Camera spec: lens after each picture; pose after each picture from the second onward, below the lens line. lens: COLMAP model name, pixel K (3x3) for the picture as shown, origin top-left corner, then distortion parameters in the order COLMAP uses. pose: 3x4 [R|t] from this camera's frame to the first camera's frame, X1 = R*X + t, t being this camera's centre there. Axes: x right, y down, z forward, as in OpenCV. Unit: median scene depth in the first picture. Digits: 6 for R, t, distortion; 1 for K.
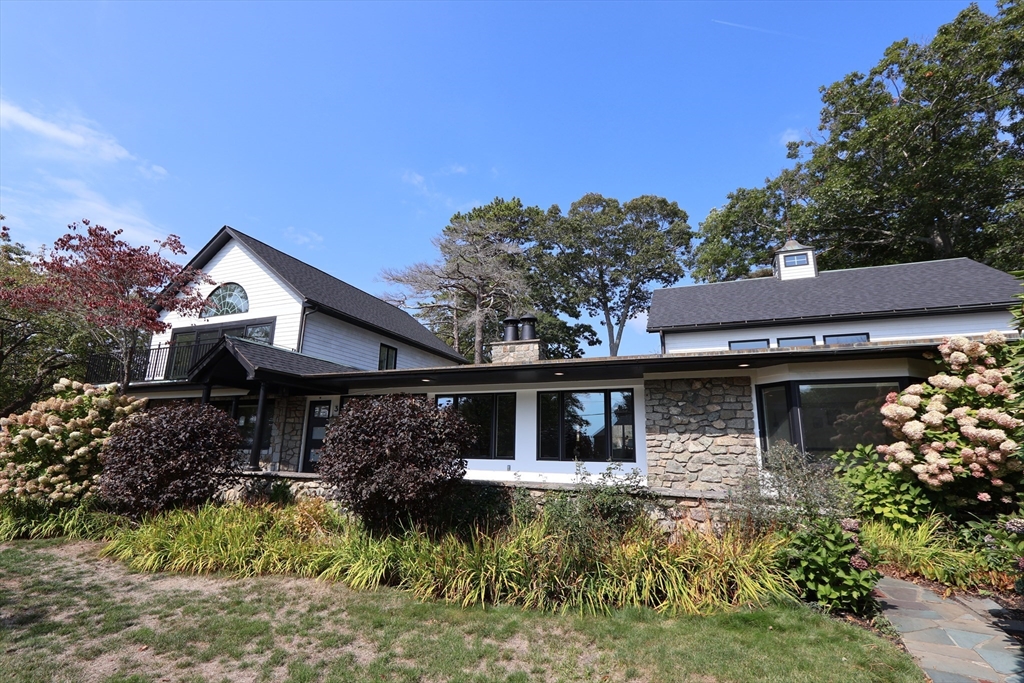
lens RADIAL K [[471.3, 0, 510.9], [0, 471.3, 340.3], [0, 0, 1]] dist [-0.009672, 0.000925]
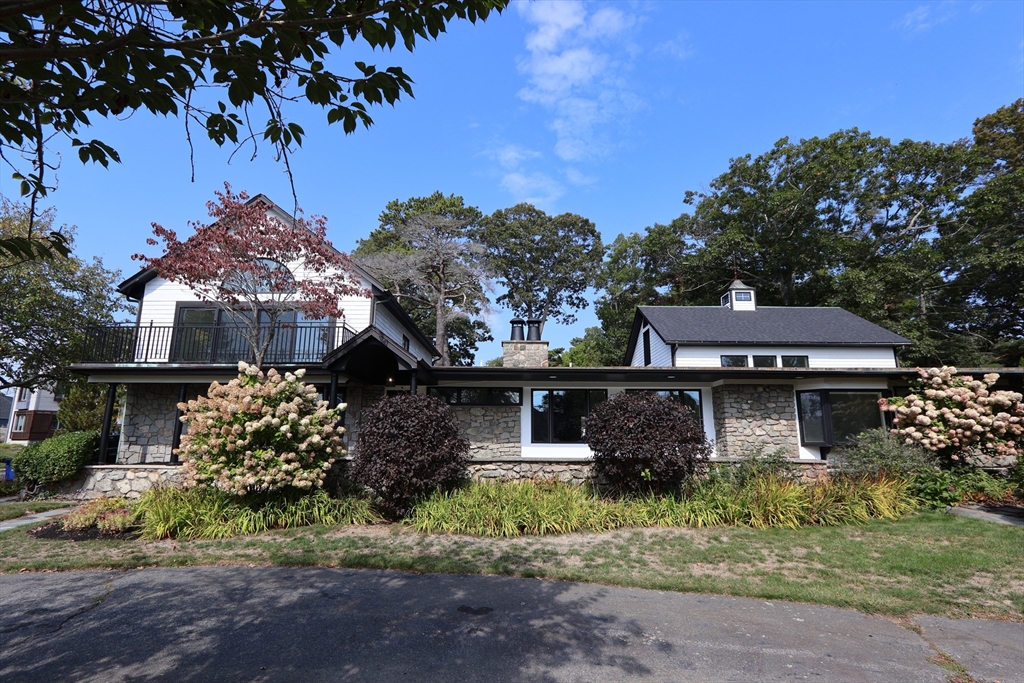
lens RADIAL K [[471.3, 0, 521.3], [0, 471.3, 346.3], [0, 0, 1]] dist [-0.009672, 0.000925]
pose [[0.932931, 0.060283, 0.354974, -0.802122], [-0.070591, 0.997375, 0.016149, -0.006905], [-0.353068, -0.040124, 0.934737, -0.078925]]
